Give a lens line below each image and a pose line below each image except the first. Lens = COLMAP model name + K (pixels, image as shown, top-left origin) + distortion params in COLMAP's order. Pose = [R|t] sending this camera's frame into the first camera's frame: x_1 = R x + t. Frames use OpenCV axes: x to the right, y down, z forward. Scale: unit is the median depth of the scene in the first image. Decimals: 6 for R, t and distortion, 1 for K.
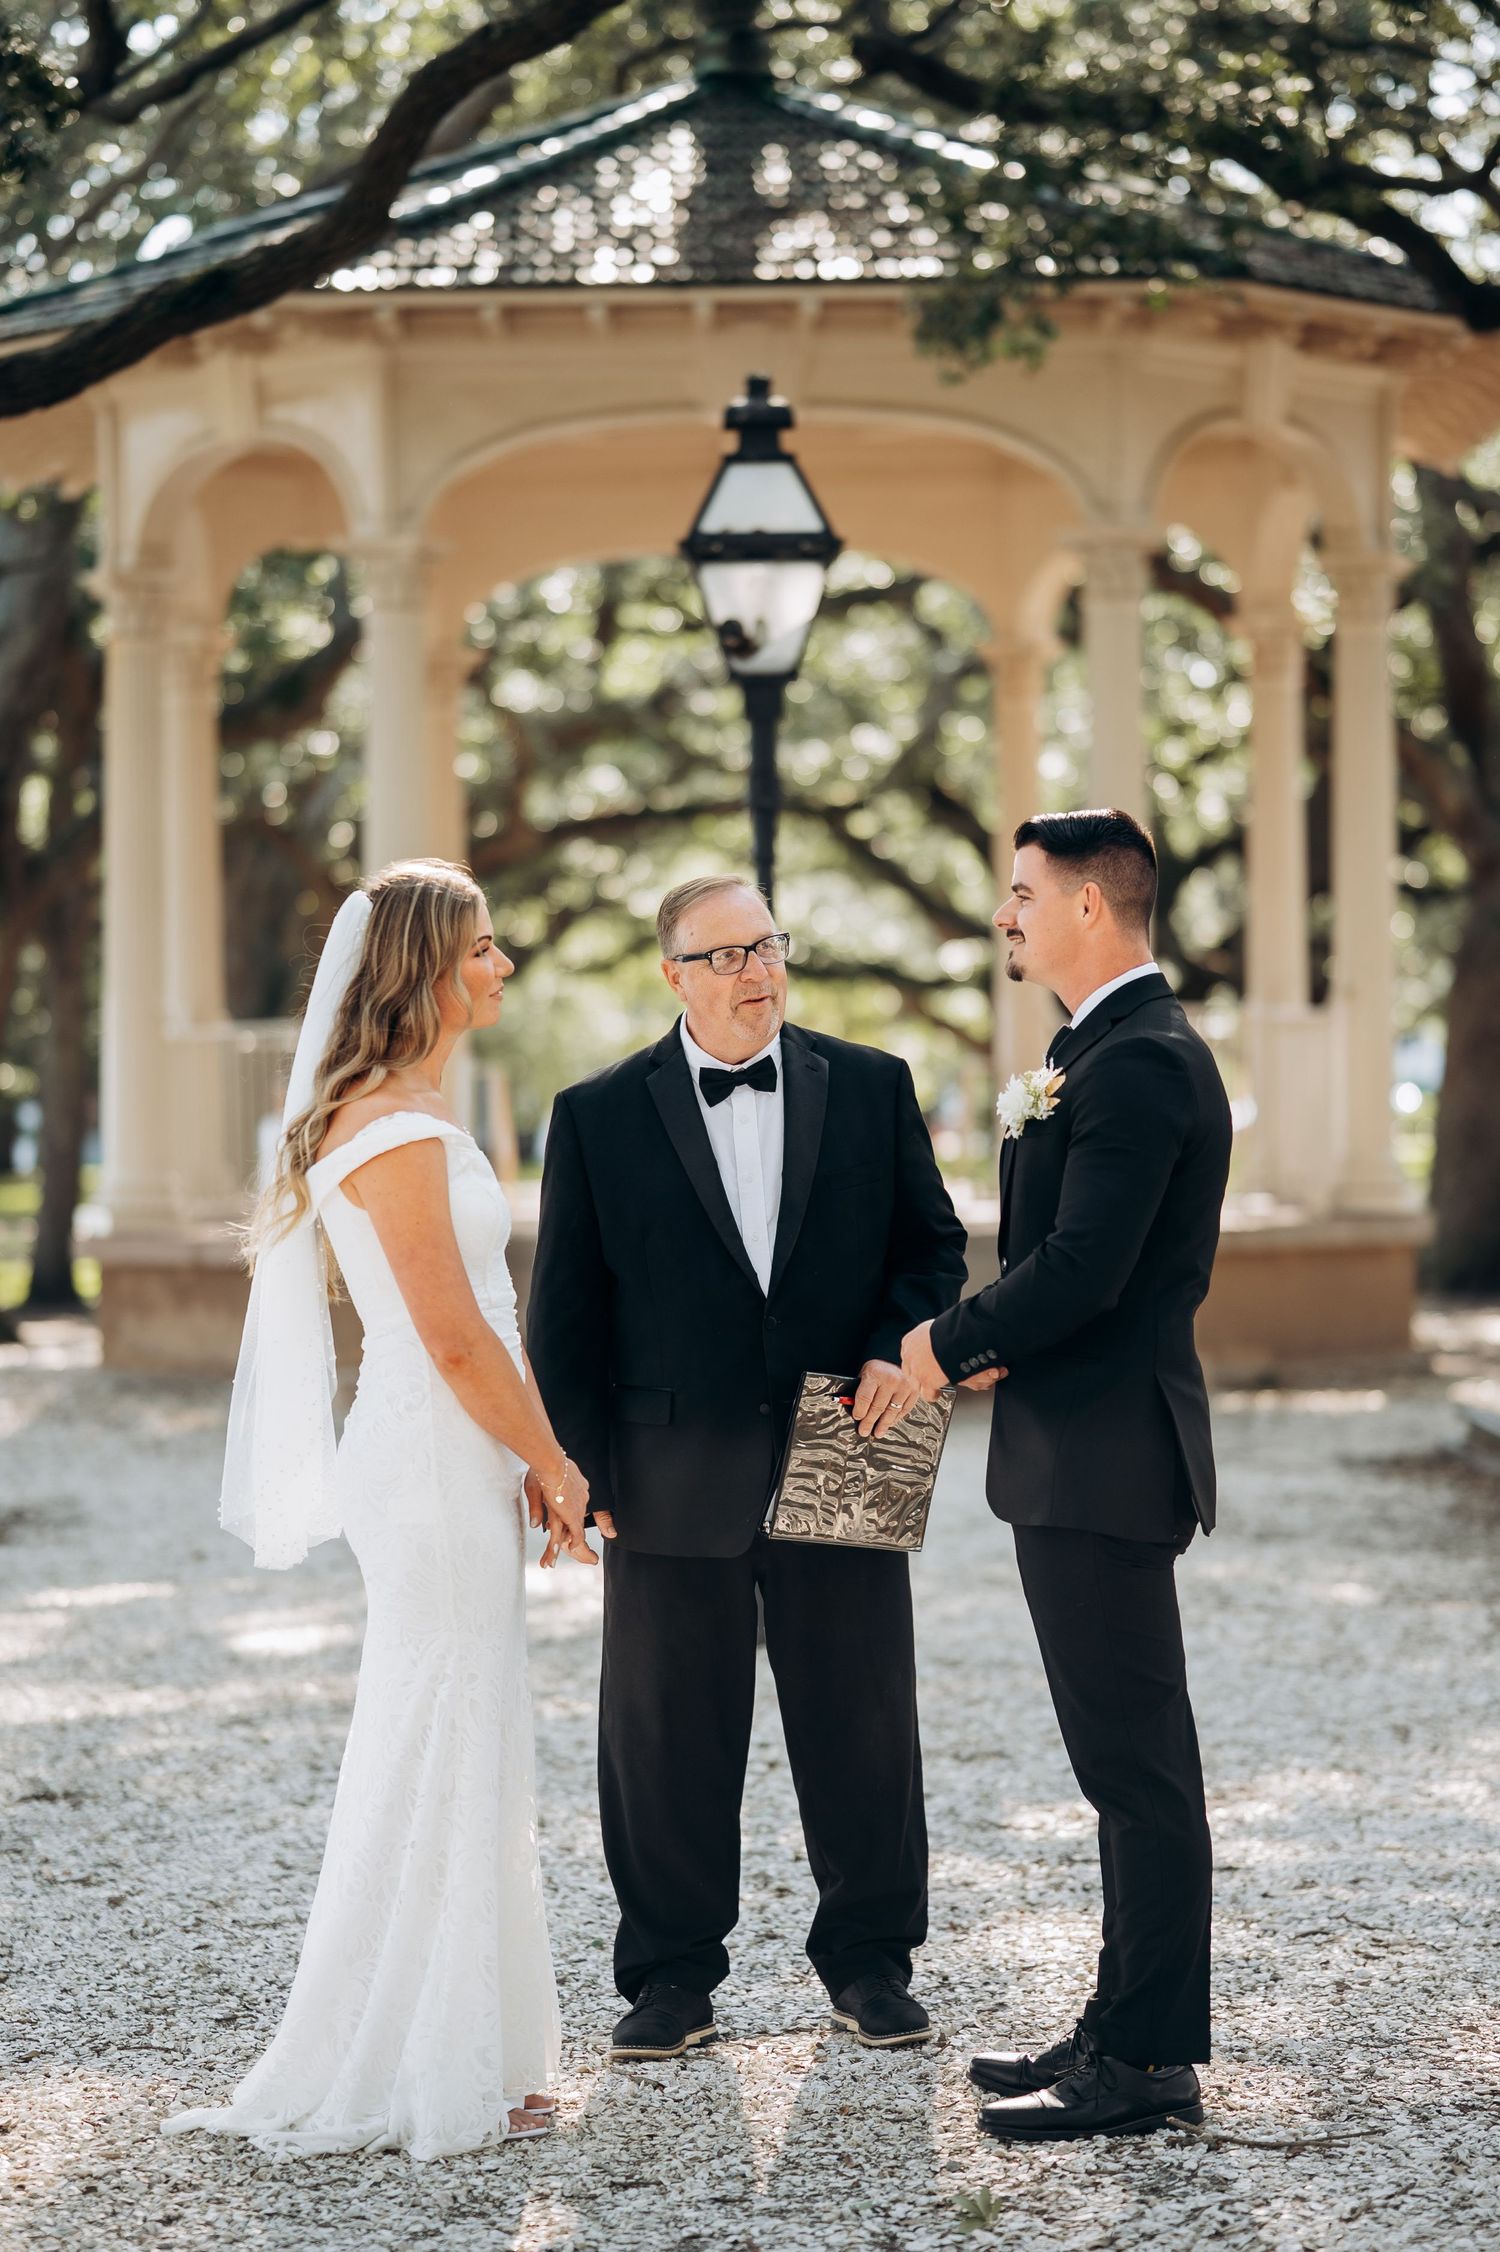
lens RADIAL K [[5752.1, 0, 755.5], [0, 5752.1, 1156.9], [0, 0, 1]] dist [0.069845, 0.332761]
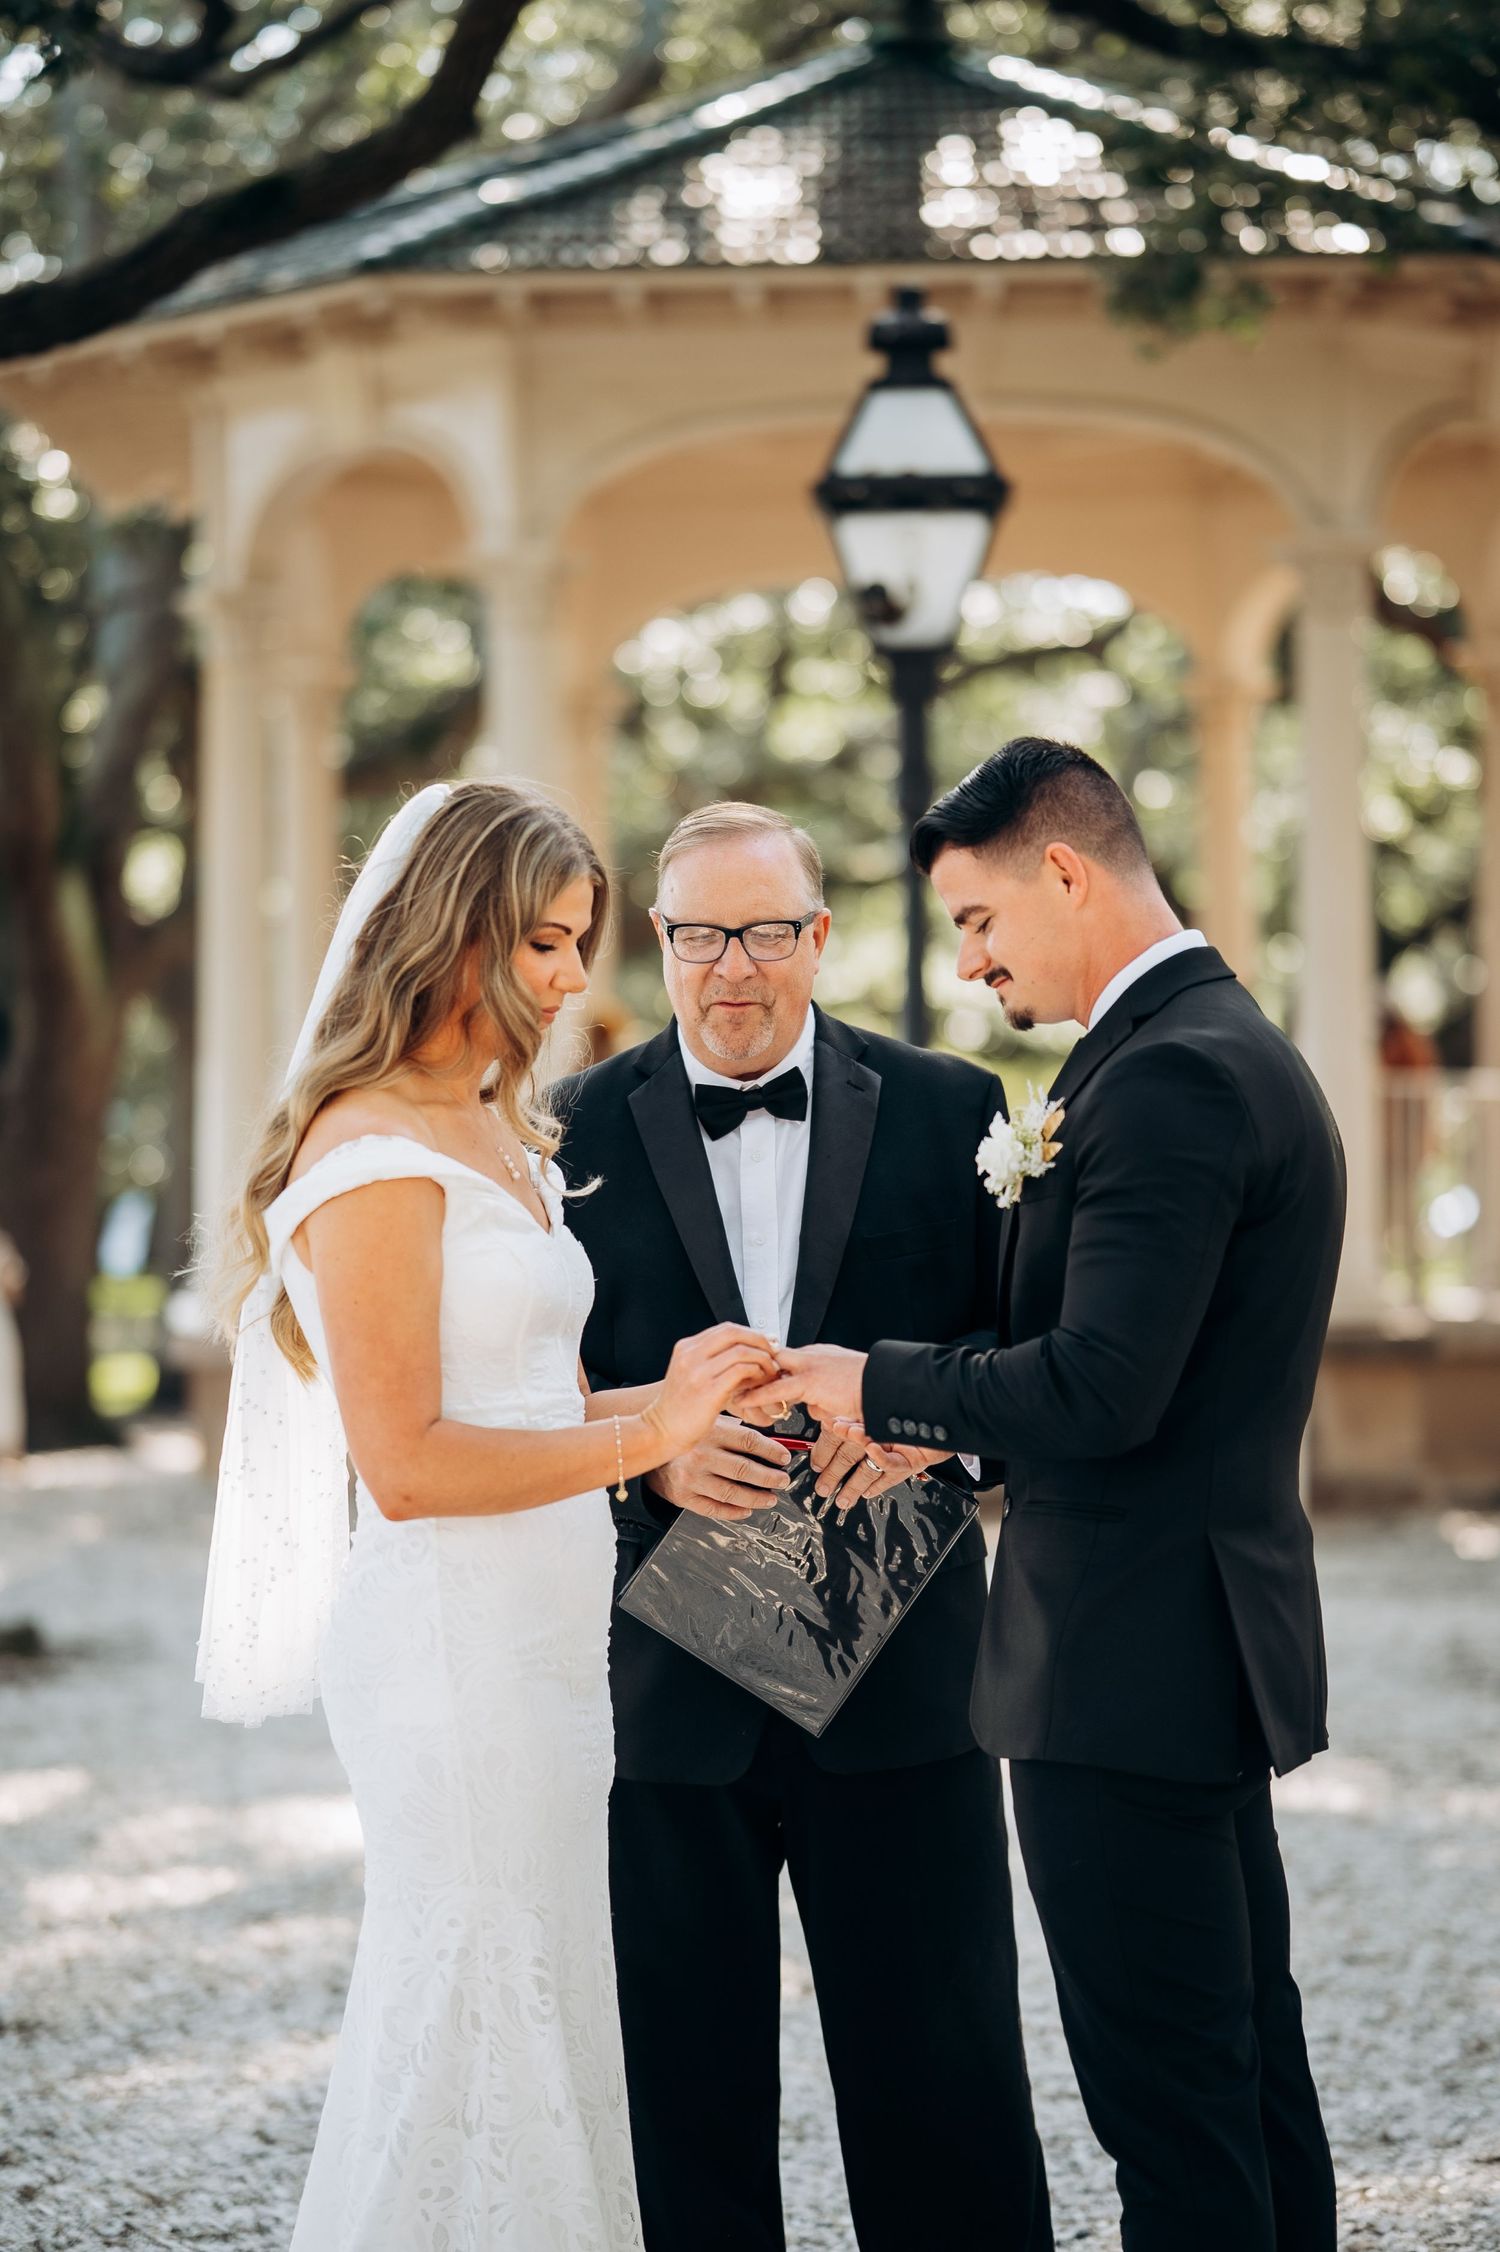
lens RADIAL K [[5752.1, 0, 755.5], [0, 5752.1, 1156.9], [0, 0, 1]] dist [0.069845, 0.332761]
pose [[0.999369, 0.002999, -0.035393, 0.008083], [-0.003661, 0.999820, -0.018635, 0.004741], [0.035331, 0.018752, 0.999200, 0.175988]]
